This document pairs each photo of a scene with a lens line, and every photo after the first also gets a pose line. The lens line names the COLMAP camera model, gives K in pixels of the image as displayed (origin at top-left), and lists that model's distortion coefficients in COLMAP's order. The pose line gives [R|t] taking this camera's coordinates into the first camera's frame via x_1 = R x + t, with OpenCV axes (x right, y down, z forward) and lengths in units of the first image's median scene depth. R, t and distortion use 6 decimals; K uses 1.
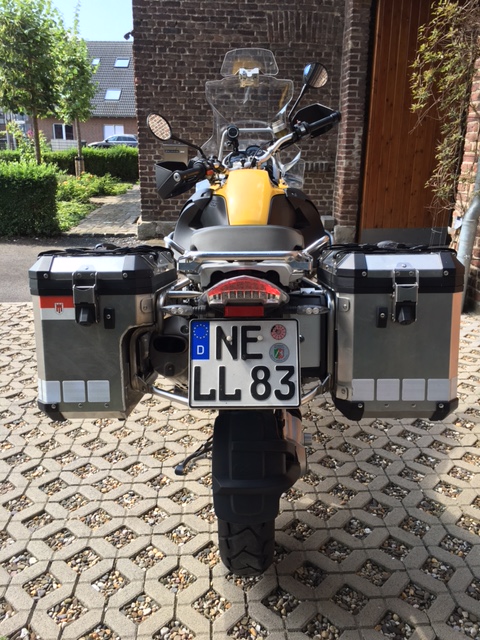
lens RADIAL K [[552.9, 0, 240.3], [0, 552.9, 306.2], [0, 0, 1]] dist [0.085742, -0.117340]
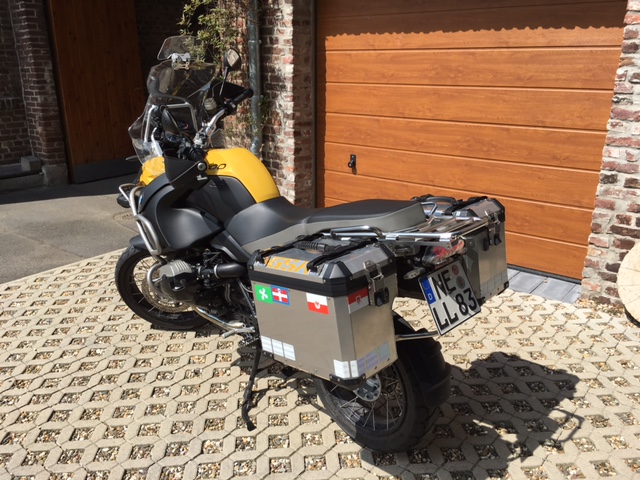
lens RADIAL K [[552.9, 0, 317.8], [0, 552.9, 225.6], [0, 0, 1]] dist [0.085742, -0.117340]
pose [[0.675502, -0.224800, 0.702255, -0.206004], [0.212698, 0.971315, 0.106334, -0.052514], [-0.706014, 0.077540, 0.703940, 0.028209]]
